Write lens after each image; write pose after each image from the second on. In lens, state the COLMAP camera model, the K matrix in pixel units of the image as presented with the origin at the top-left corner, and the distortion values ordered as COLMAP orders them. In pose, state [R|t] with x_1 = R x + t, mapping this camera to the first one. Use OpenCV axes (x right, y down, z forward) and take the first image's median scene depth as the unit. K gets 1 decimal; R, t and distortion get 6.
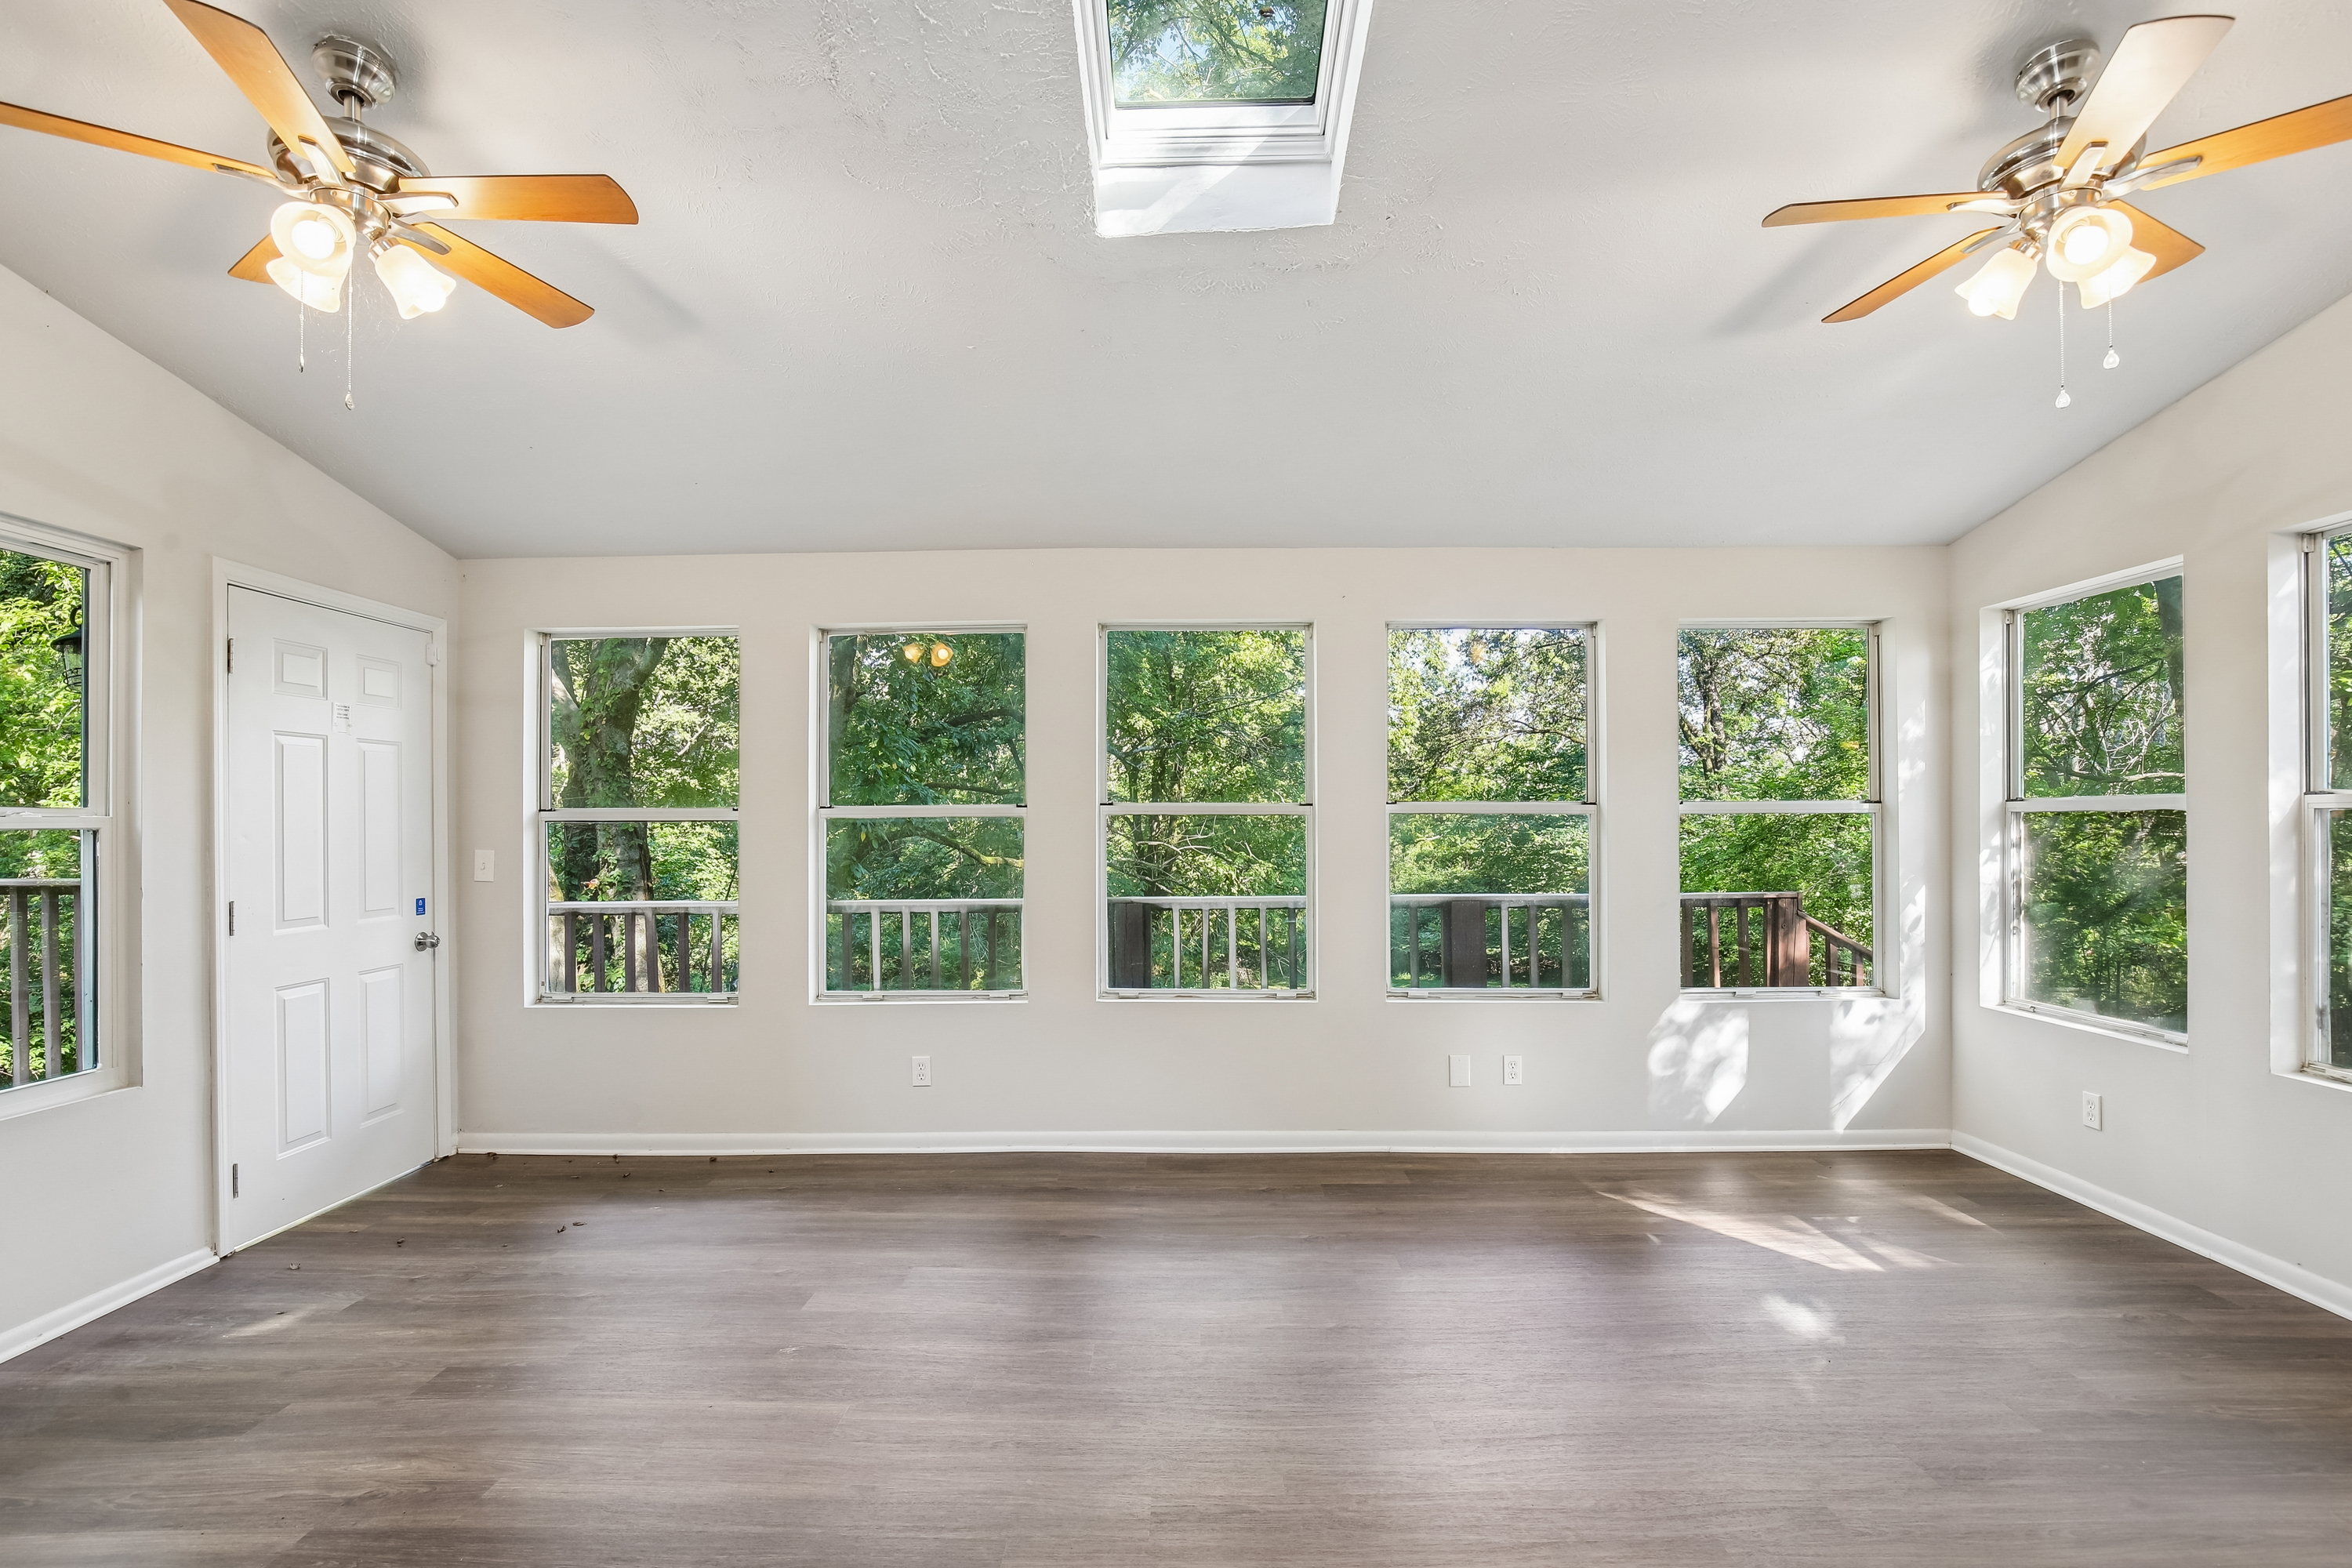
lens RADIAL K [[1097.2, 0, 1181.5], [0, 1097.2, 804.4], [0, 0, 1]] dist [-0.037579, 0.007090]
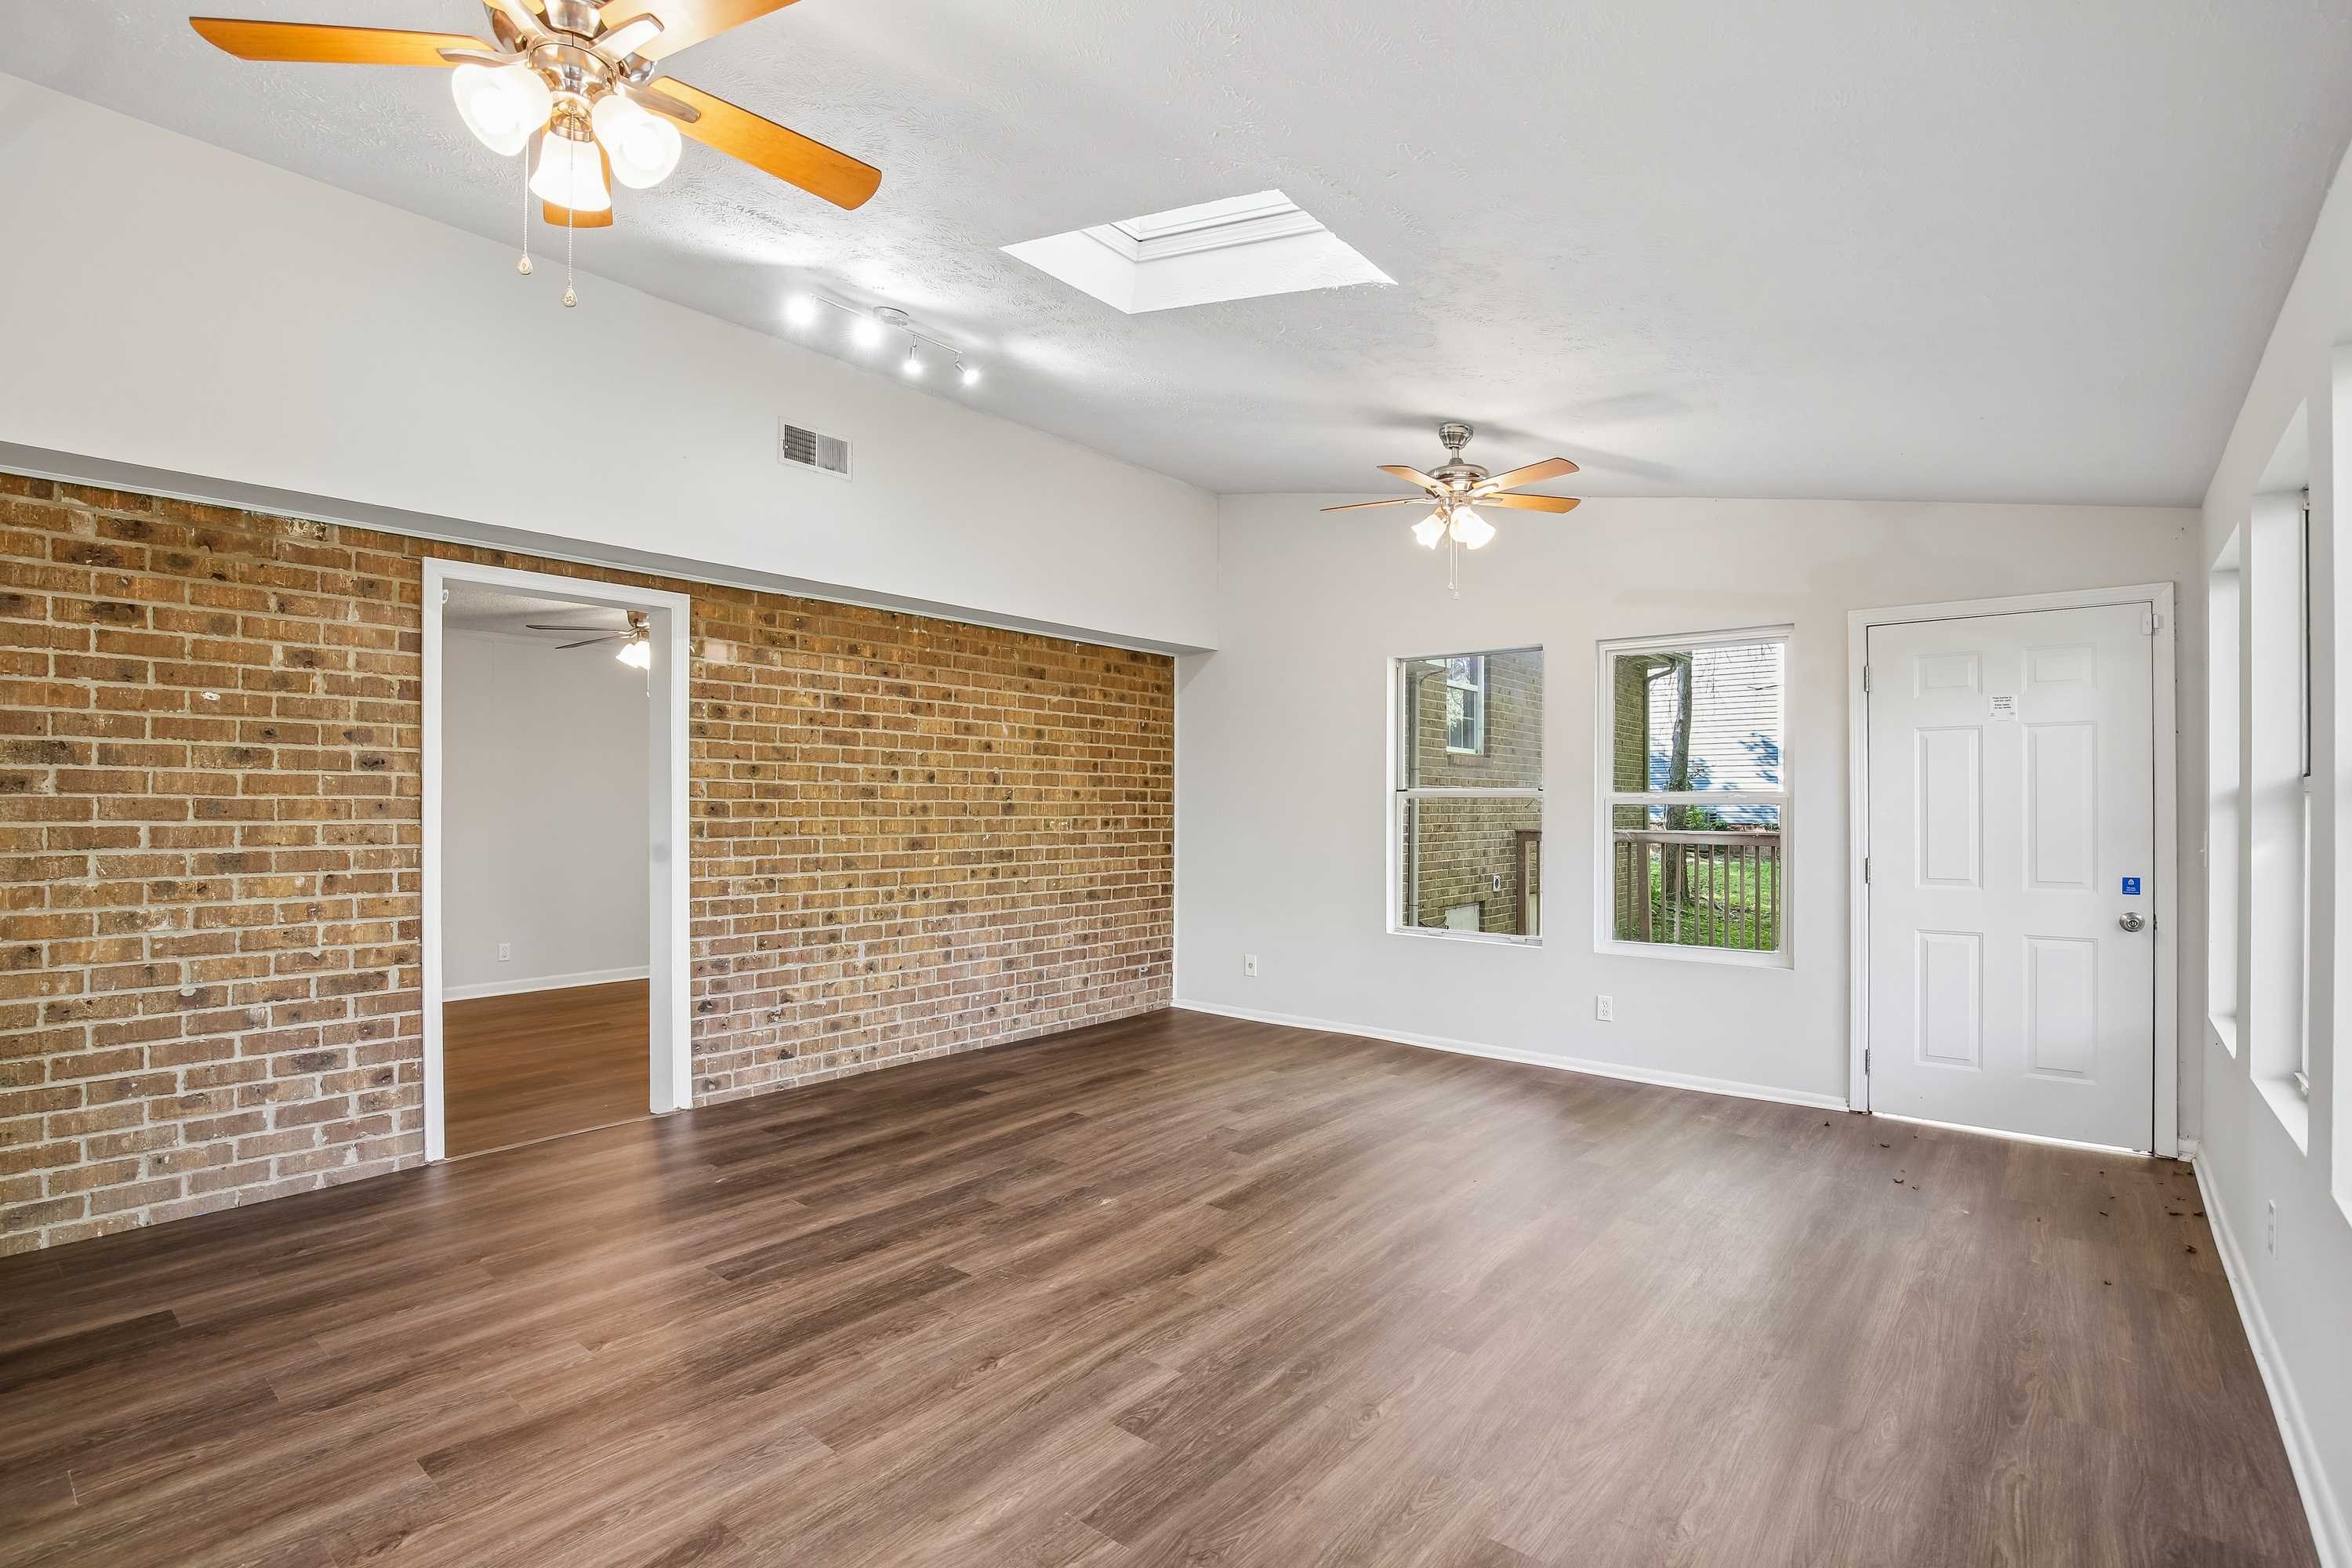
lens RADIAL K [[1097.2, 0, 1152.4], [0, 1097.2, 796.8], [0, 0, 1]] dist [-0.037579, 0.007090]
pose [[-0.638222, -0.000331, -0.769852, 0.604436], [0.012814, 0.999857, -0.011053, 0.012448], [0.769745, -0.016919, -0.638127, 0.934043]]
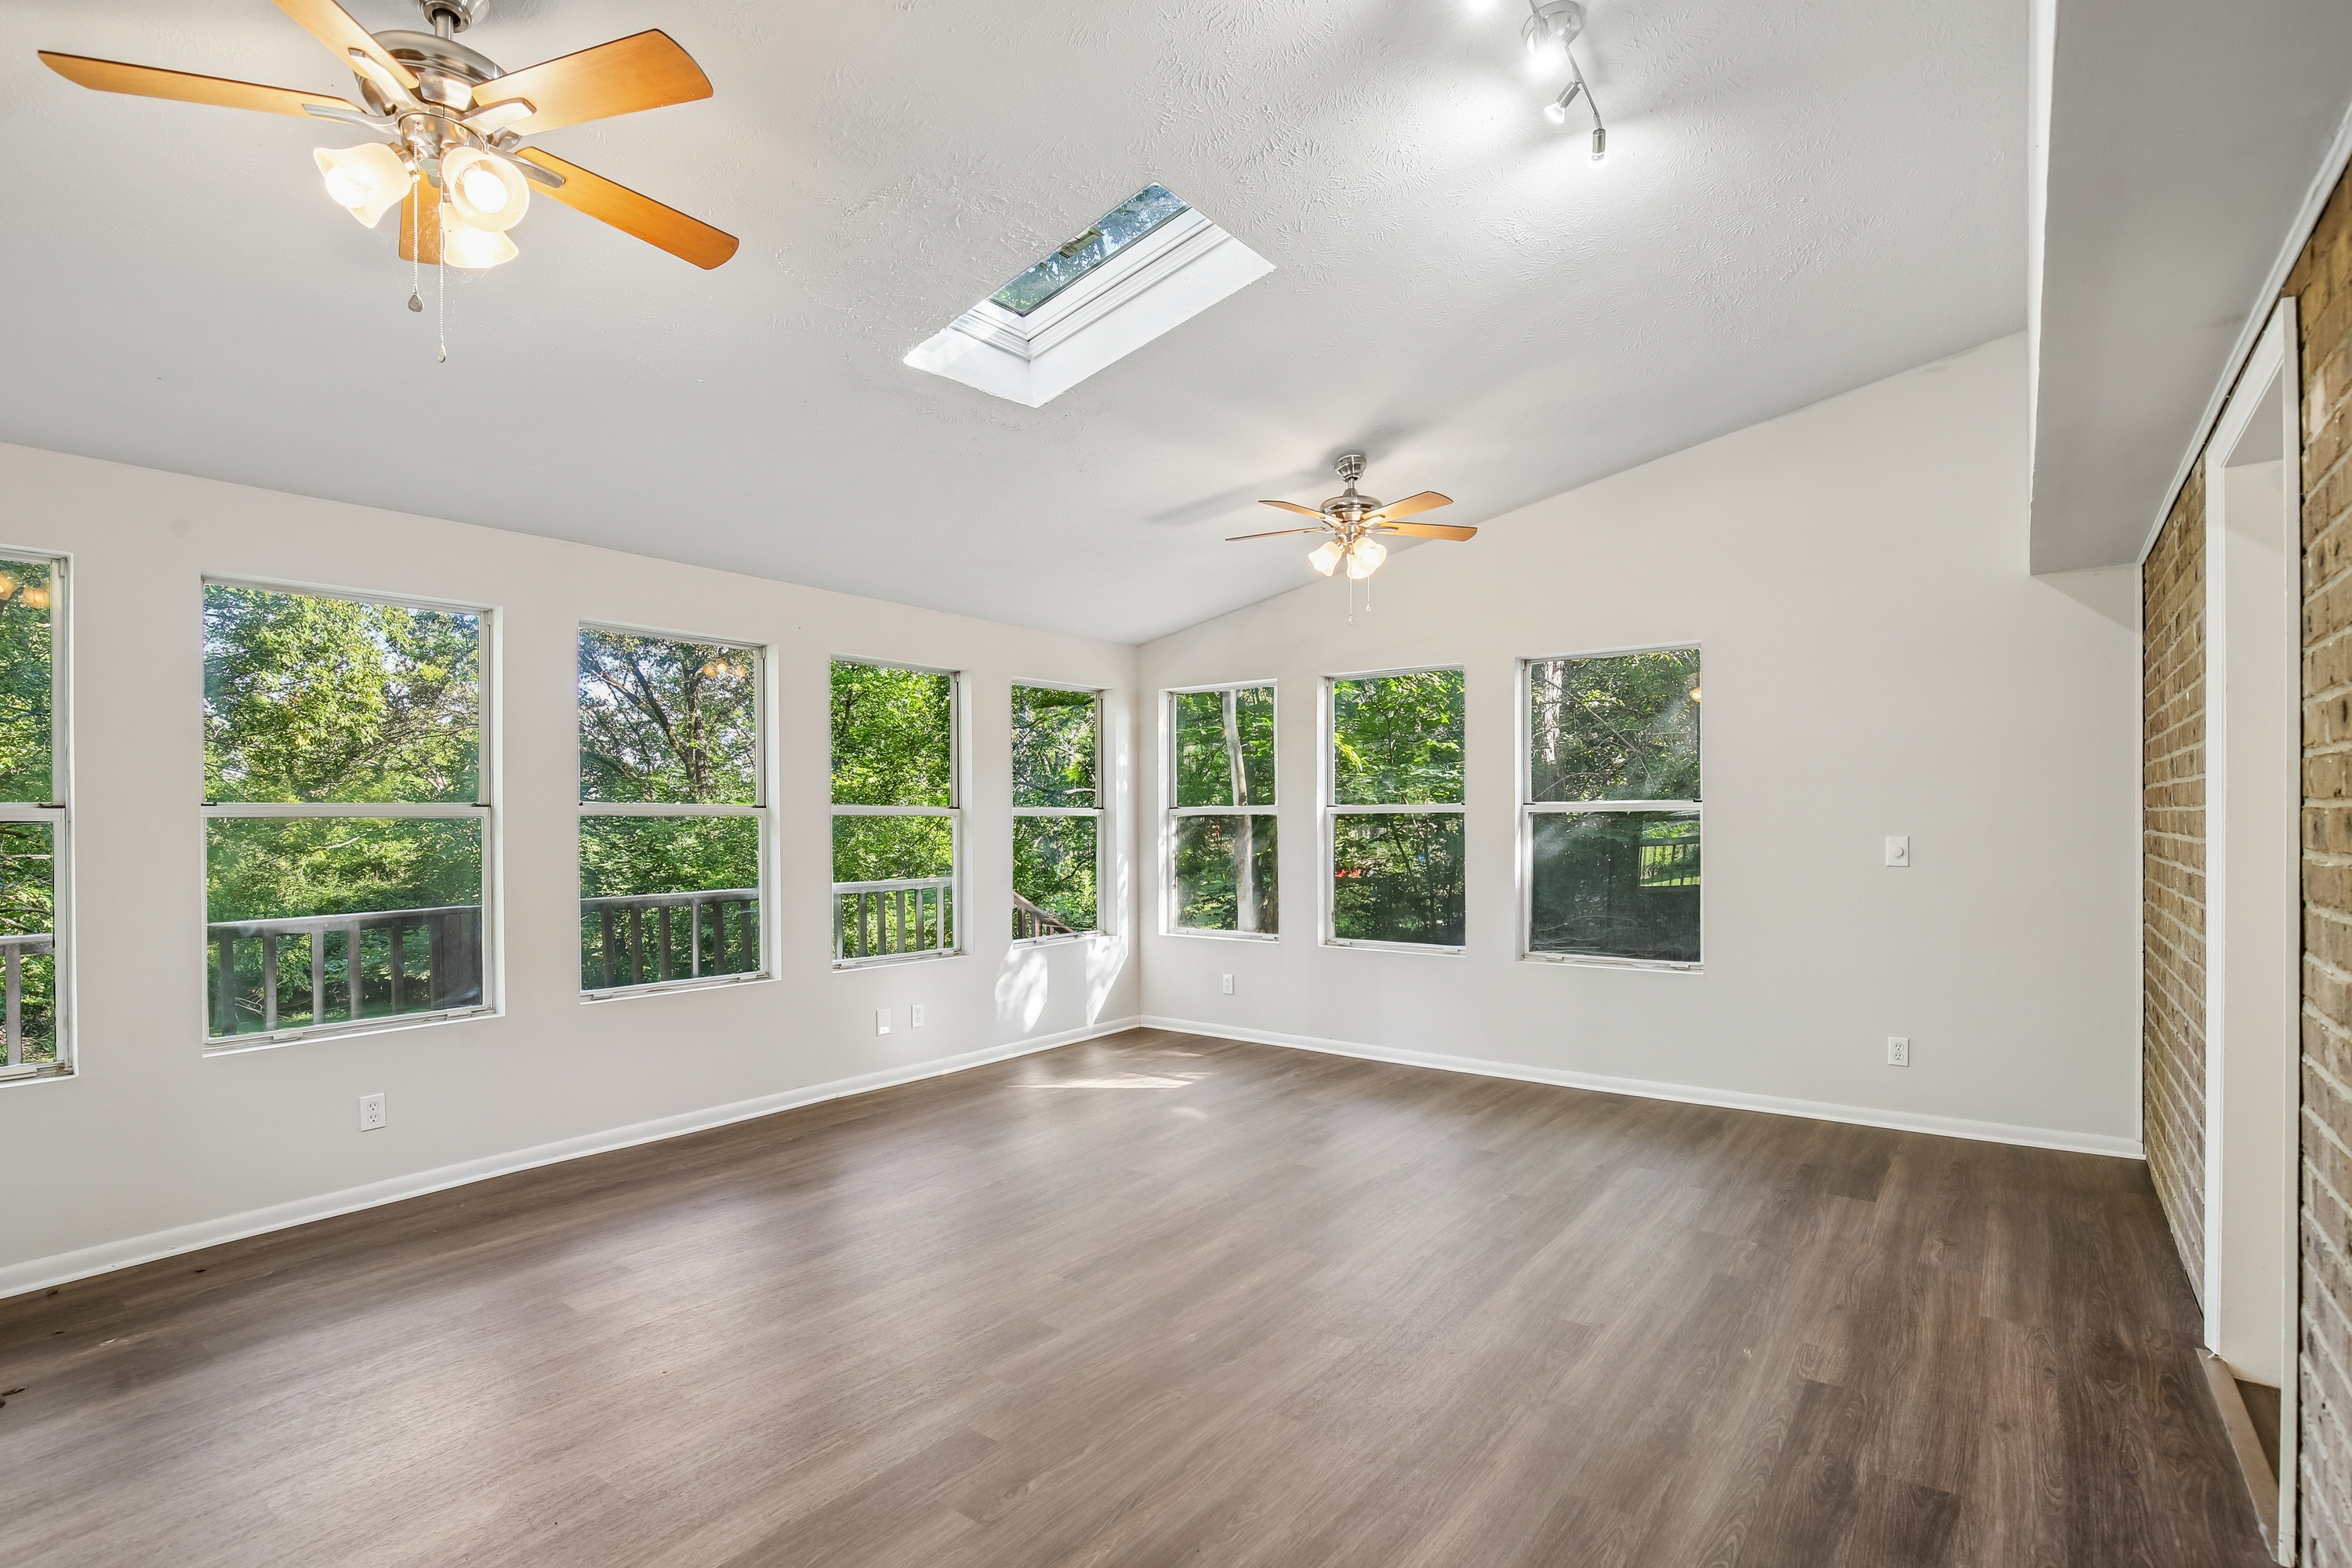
lens RADIAL K [[1097.2, 0, 1174.1], [0, 1097.2, 800.5], [0, 0, 1]] dist [-0.037579, 0.007090]
pose [[0.603171, 0.012721, 0.797511, -0.562254], [-0.007349, 0.999919, -0.010391, 0.002510], [-0.797578, 0.000406, 0.603216, -0.017945]]
